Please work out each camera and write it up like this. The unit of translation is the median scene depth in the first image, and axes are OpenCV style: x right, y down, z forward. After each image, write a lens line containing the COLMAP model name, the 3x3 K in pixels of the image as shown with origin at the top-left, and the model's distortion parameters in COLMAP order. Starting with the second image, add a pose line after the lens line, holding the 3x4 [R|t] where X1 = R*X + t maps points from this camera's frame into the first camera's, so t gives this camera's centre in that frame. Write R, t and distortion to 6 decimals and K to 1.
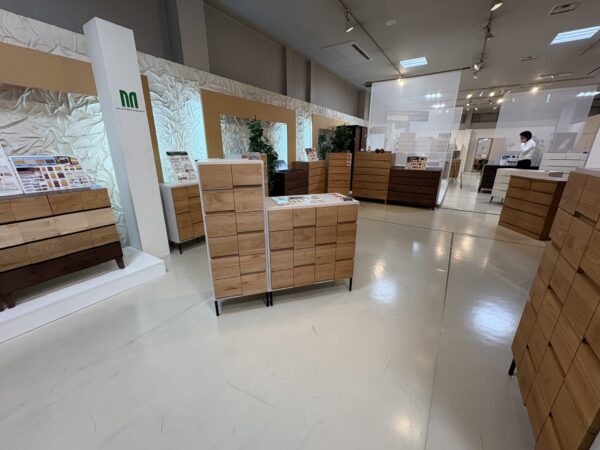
lens RADIAL K [[239.4, 0, 295.0], [0, 239.4, 226.0], [0, 0, 1]] dist [-0.005272, 0.000000]
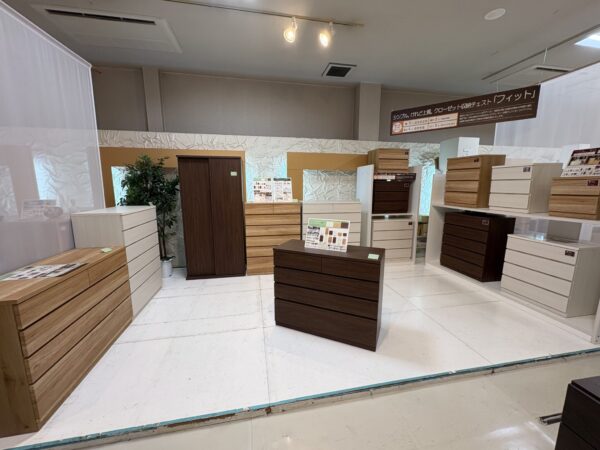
lens RADIAL K [[239.4, 0, 297.8], [0, 239.4, 225.1], [0, 0, 1]] dist [-0.005272, 0.000000]
pose [[0.699260, 0.118489, -0.704979, 0.945431], [-0.222865, 0.973152, -0.057494, -0.359070], [0.679240, 0.197318, 0.706893, 0.994283]]
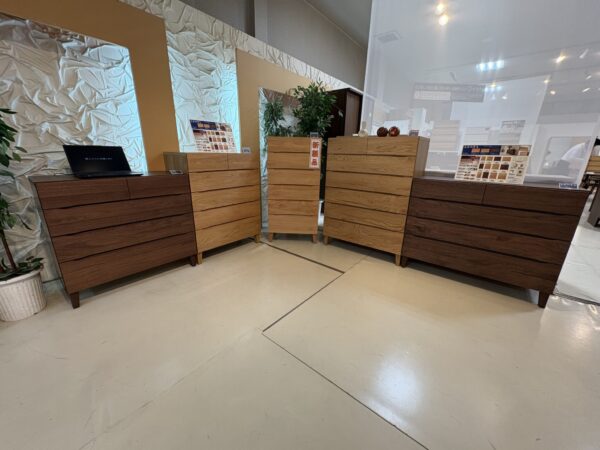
lens RADIAL K [[239.4, 0, 299.1], [0, 239.4, 225.6], [0, 0, 1]] dist [-0.005272, 0.000000]
pose [[0.996037, 0.047761, -0.075033, 0.244865], [-0.049269, 0.998616, -0.018375, -0.144147], [0.074052, 0.021999, 0.997012, 0.595123]]
